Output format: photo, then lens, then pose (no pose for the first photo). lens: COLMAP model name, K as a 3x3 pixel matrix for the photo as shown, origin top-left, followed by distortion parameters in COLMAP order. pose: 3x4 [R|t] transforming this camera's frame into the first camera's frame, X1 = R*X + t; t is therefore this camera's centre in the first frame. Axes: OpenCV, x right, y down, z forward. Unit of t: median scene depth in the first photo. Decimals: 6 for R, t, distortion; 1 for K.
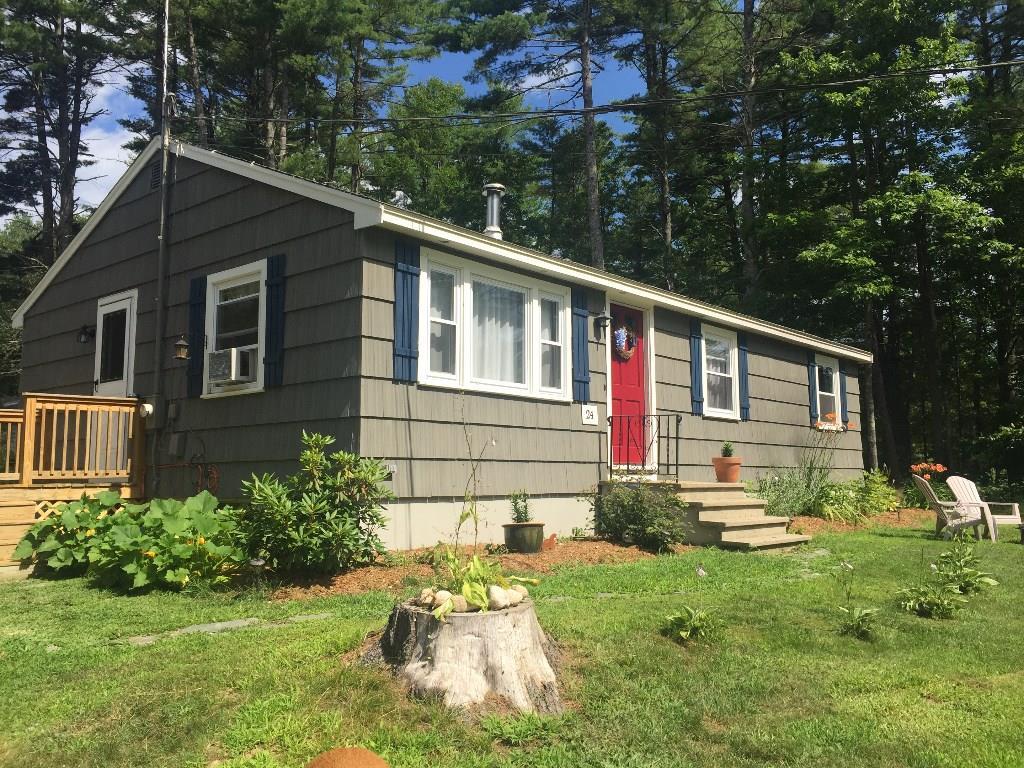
lens RADIAL K [[879.8, 0, 512.0], [0, 879.8, 384.0], [0, 0, 1]] dist [0.131320, -0.229721]
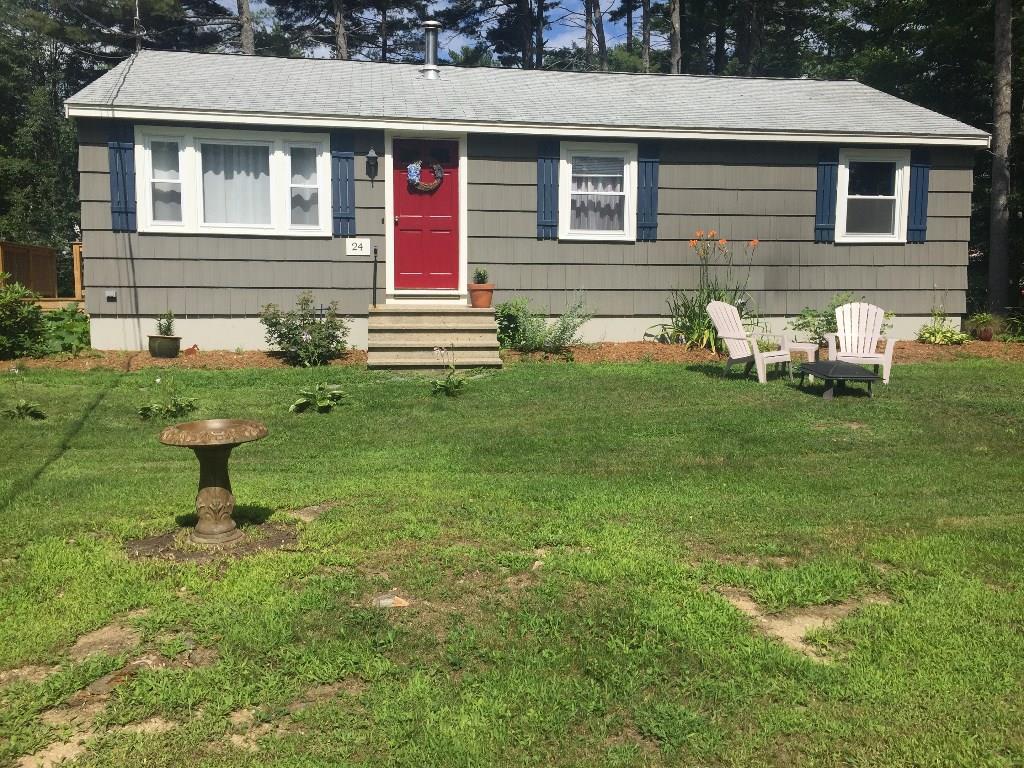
lens RADIAL K [[879.8, 0, 512.0], [0, 879.8, 384.0], [0, 0, 1]] dist [0.131320, -0.229721]
pose [[0.768845, 0.079790, -0.634437, 1.136477], [0.062914, 0.977931, 0.199233, -0.008344], [0.636332, -0.193094, 0.746858, 0.265128]]
